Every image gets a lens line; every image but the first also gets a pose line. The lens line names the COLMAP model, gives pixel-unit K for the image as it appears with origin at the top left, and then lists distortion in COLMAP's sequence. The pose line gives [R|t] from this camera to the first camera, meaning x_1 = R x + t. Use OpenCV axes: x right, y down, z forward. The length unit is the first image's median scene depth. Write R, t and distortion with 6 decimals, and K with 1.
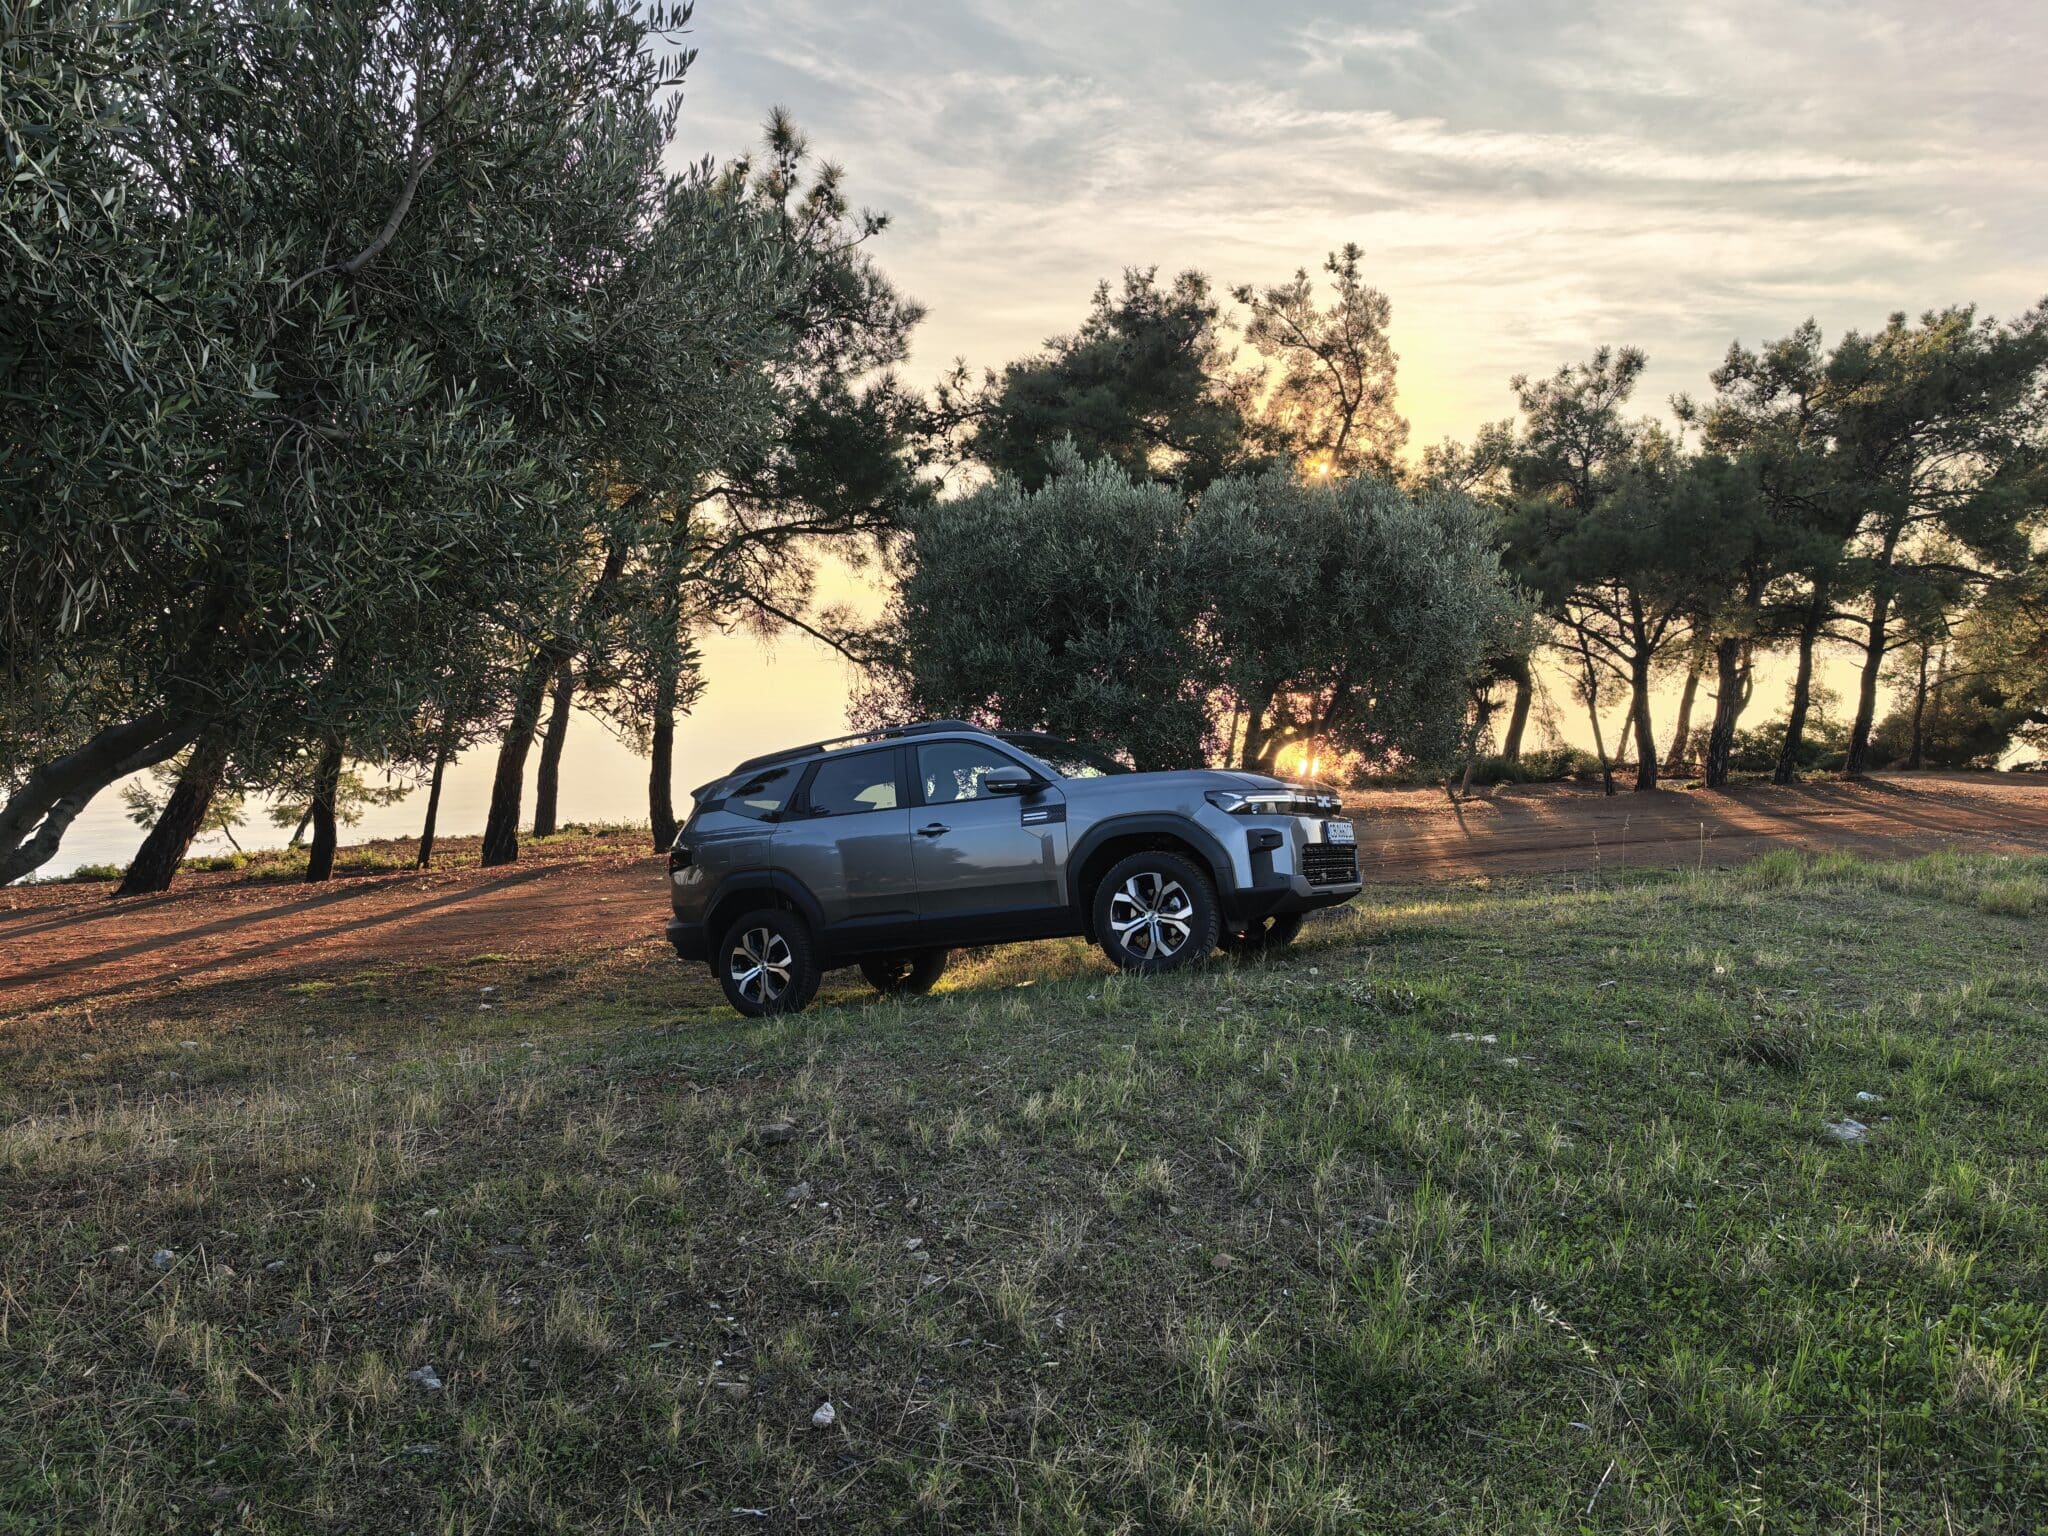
lens RADIAL K [[1459.0, 0, 1024.7], [0, 1459.0, 769.4], [0, 0, 1]] dist [0.004895, -0.009675]
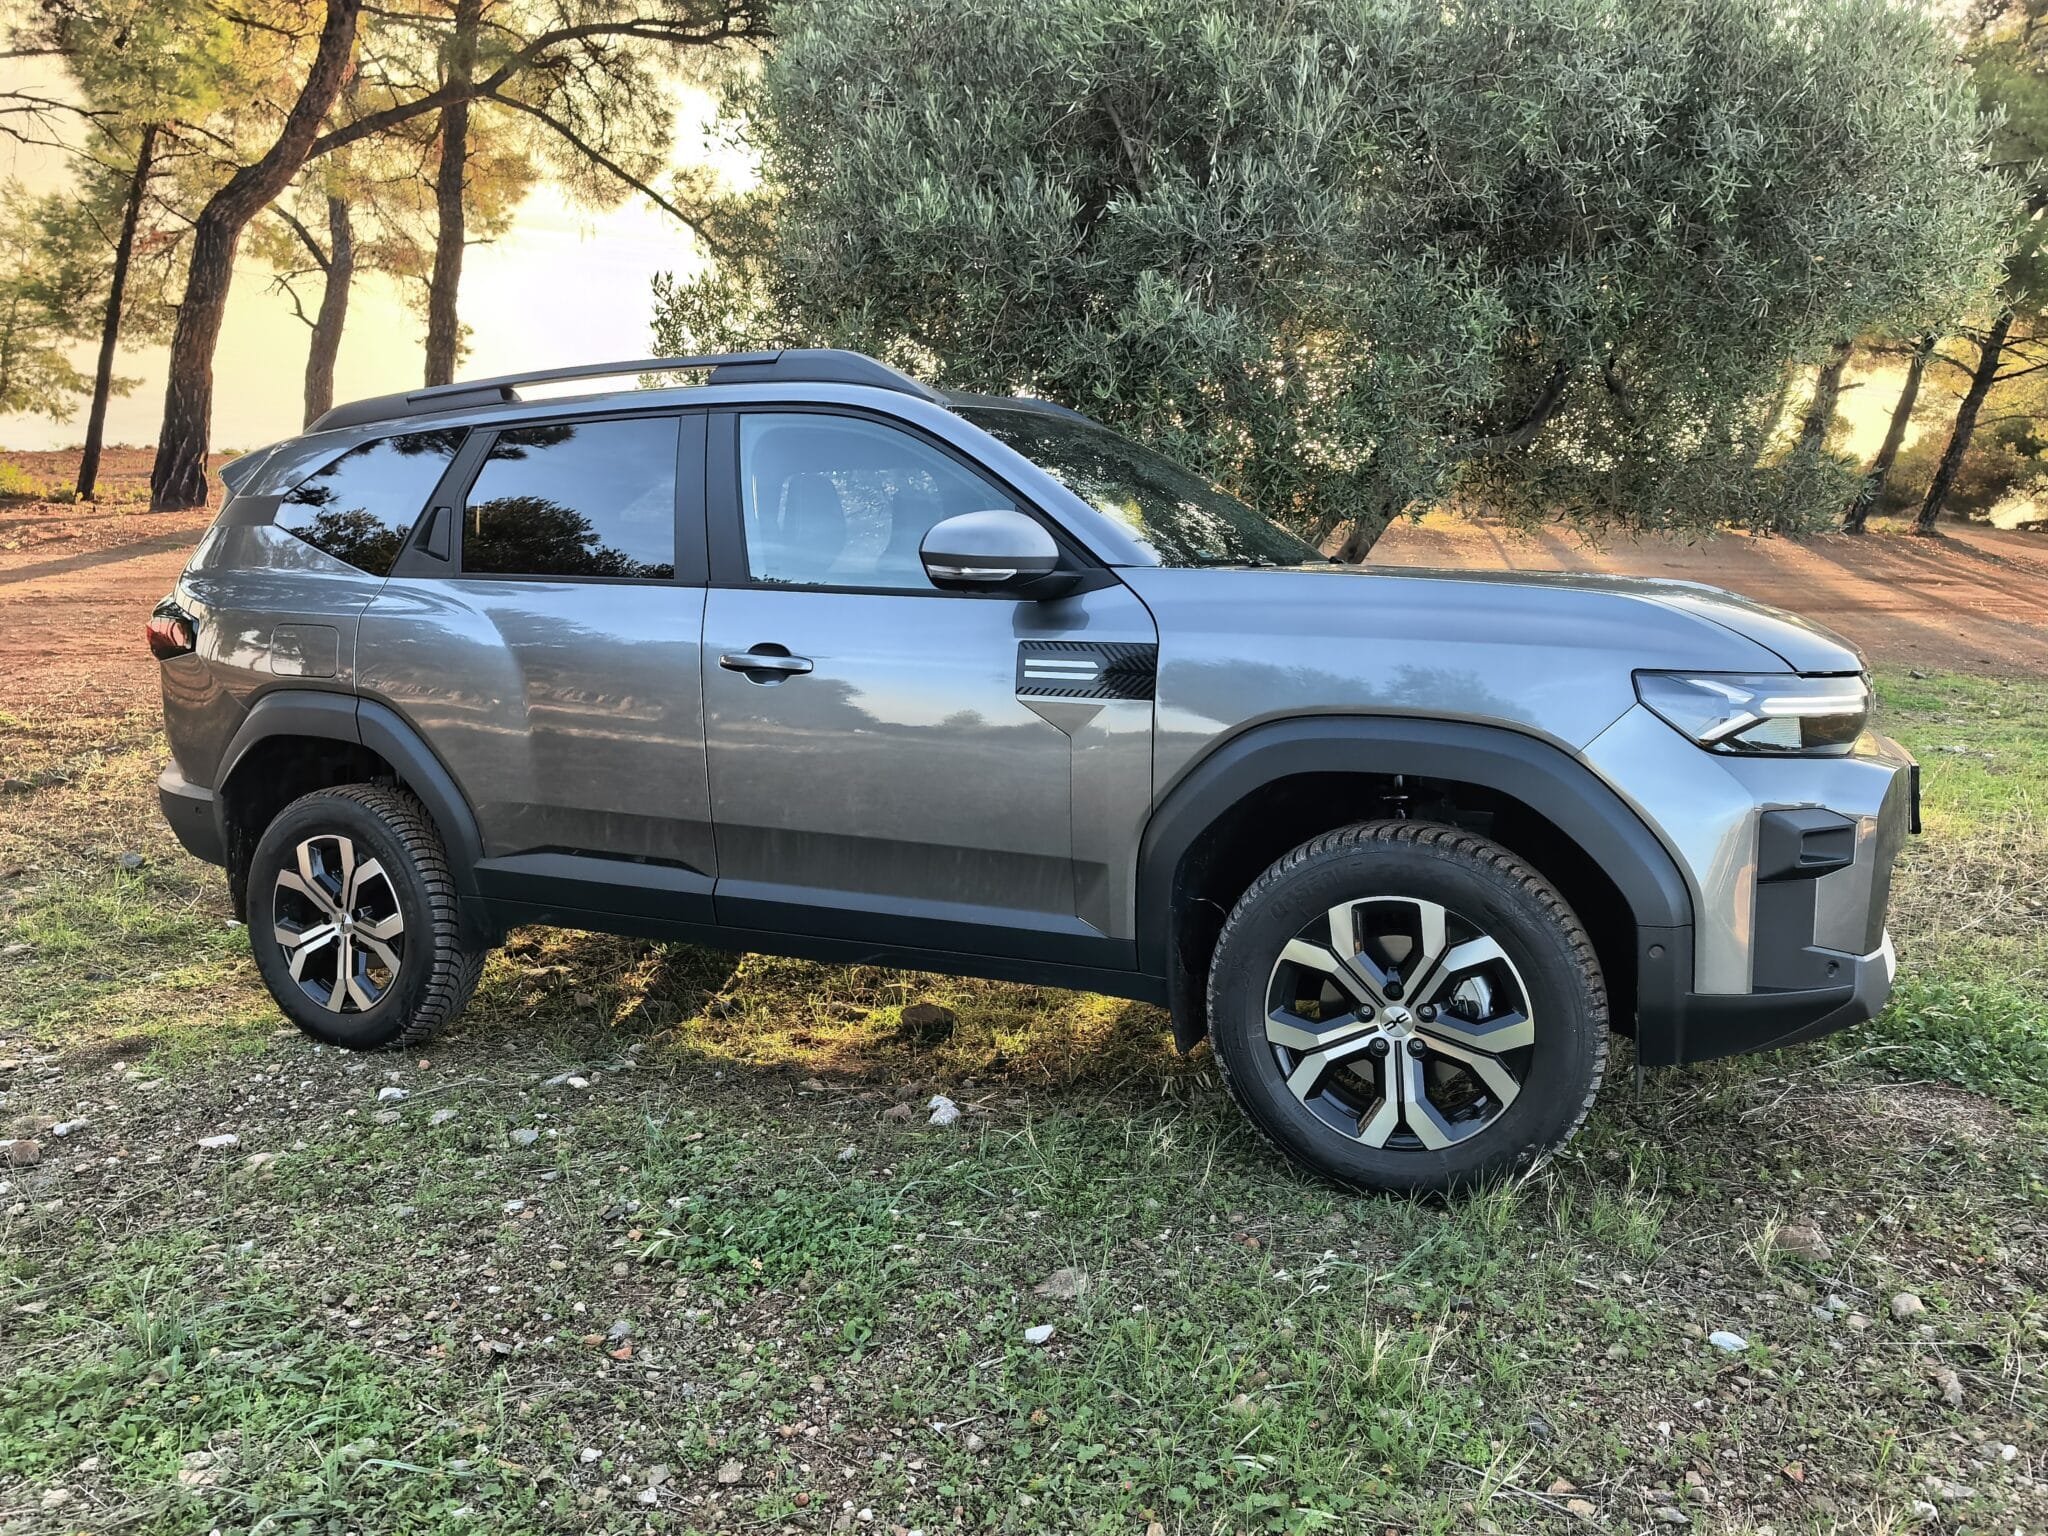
lens RADIAL K [[1459.0, 0, 1011.1], [0, 1459.0, 775.4], [0, 0, 1]] dist [0.004895, -0.009675]
pose [[0.994370, 0.078134, 0.071576, -0.017518], [-0.092840, 0.968020, 0.233061, -0.014415], [-0.051077, -0.238394, 0.969825, 0.435771]]
